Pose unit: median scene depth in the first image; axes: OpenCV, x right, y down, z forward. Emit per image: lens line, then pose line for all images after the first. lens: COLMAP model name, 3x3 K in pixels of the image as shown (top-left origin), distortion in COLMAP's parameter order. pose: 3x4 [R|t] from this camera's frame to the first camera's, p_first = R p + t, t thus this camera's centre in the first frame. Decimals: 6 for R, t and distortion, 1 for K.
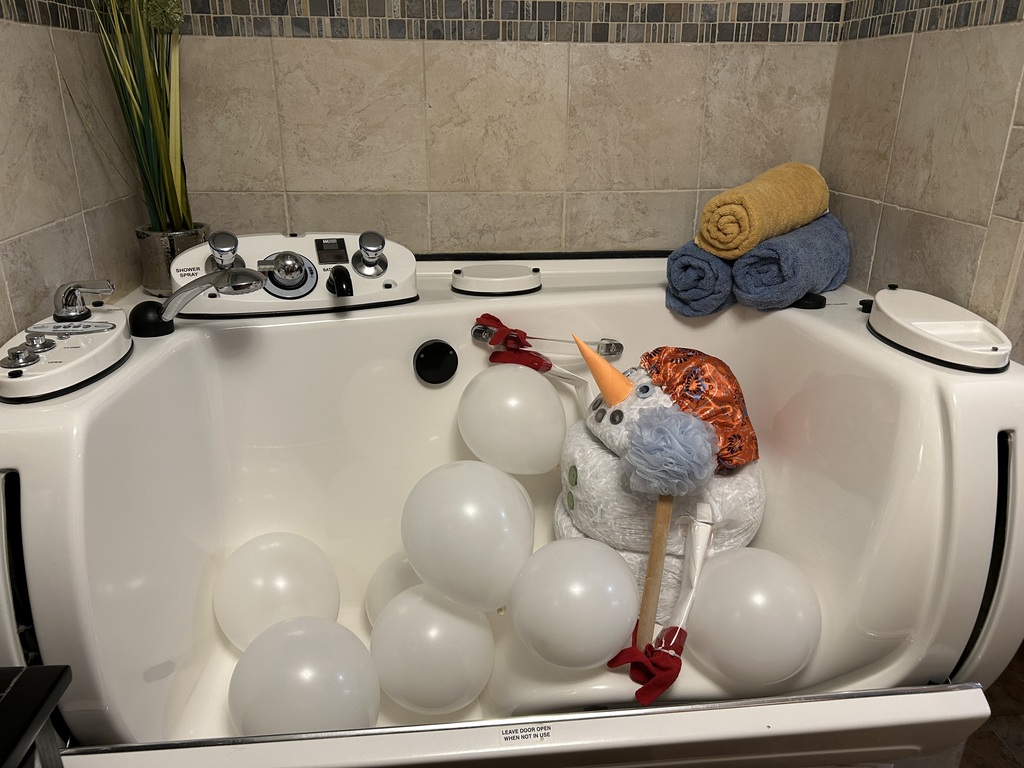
lens RADIAL K [[778.3, 0, 500.2], [0, 778.3, 380.3], [0, 0, 1]] dist [0.041860, -0.051944]
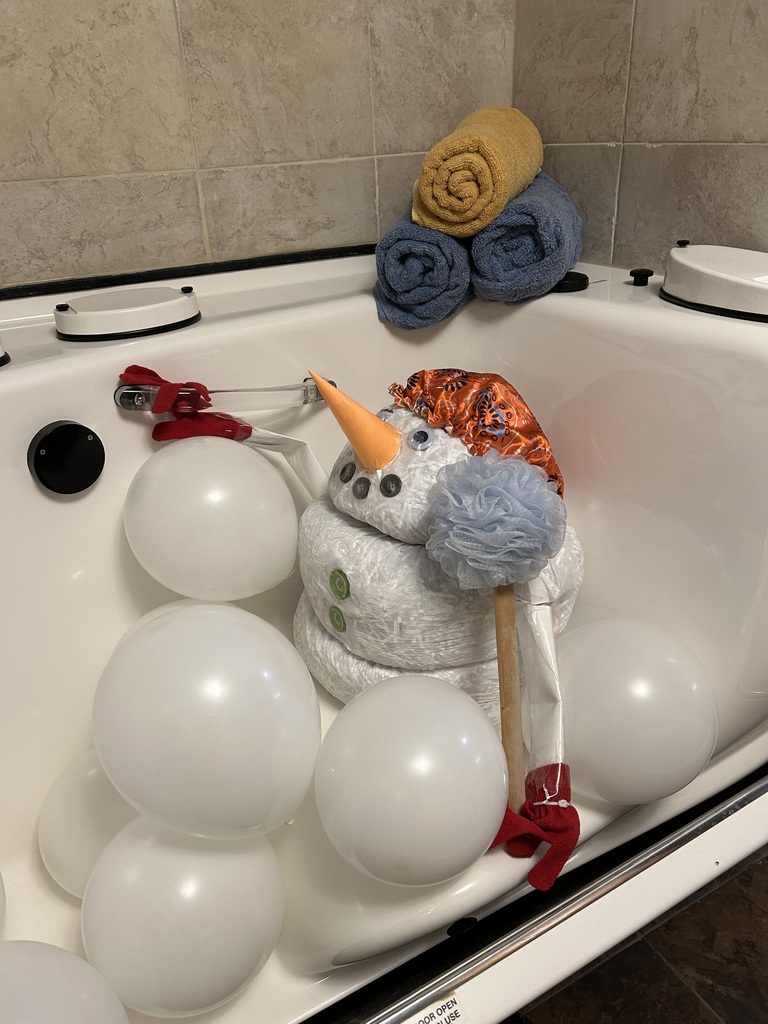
lens RADIAL K [[778.3, 0, 377.4], [0, 778.3, 514.6], [0, 0, 1]] dist [0.041860, -0.051944]
pose [[0.908748, -0.224173, 0.352029, -0.091714], [0.186133, 0.972657, 0.138897, -0.020883], [-0.373540, -0.060699, 0.925626, 0.347112]]
